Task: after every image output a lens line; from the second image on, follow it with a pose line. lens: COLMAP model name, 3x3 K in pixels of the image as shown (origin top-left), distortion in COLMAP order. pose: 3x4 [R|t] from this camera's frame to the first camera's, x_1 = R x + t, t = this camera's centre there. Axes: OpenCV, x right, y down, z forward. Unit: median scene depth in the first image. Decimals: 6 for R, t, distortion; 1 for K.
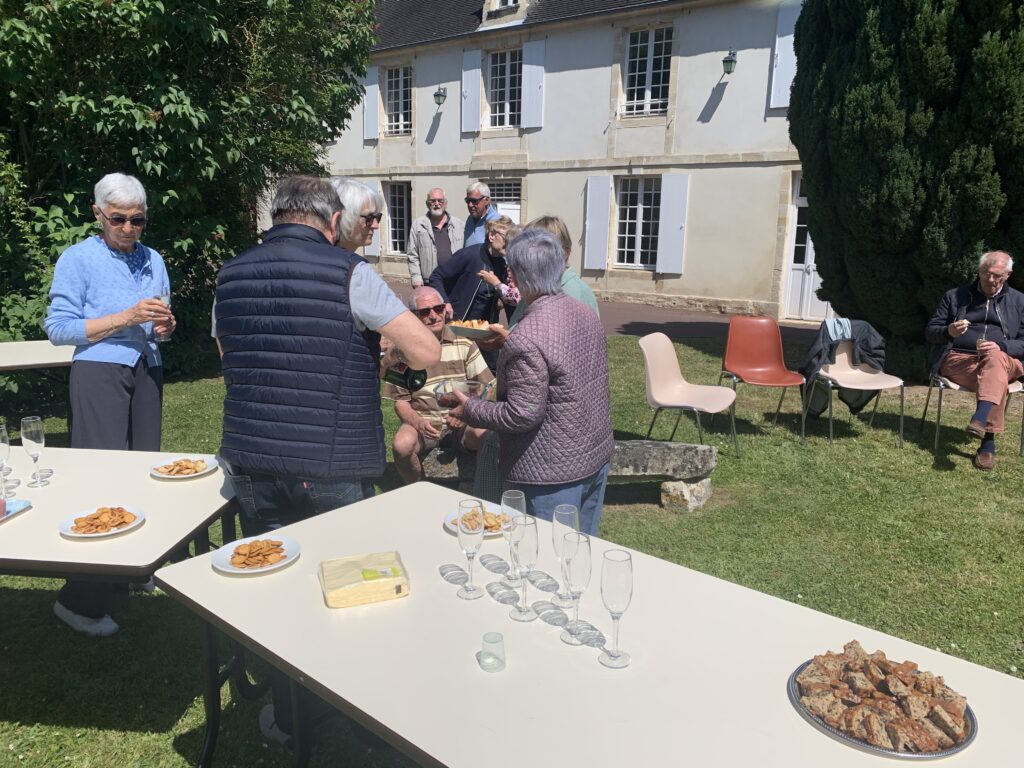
lens RADIAL K [[766.5, 0, 512.0], [0, 766.5, 384.0], [0, 0, 1]] dist [0.003068, -0.002092]
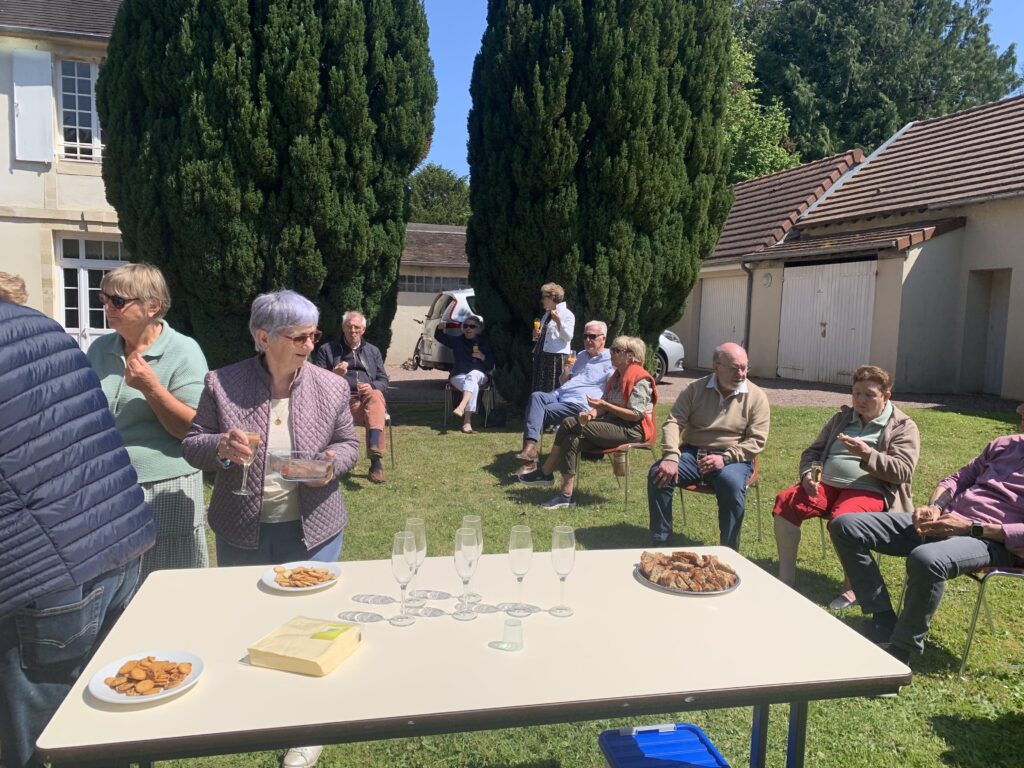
lens RADIAL K [[766.5, 0, 512.0], [0, 766.5, 384.0], [0, 0, 1]] dist [0.003068, -0.002092]
pose [[0.596960, -0.075203, 0.798739, -0.169377], [0.140496, 0.990011, -0.011793, -0.004240], [-0.789873, 0.119260, 0.601562, 0.042117]]
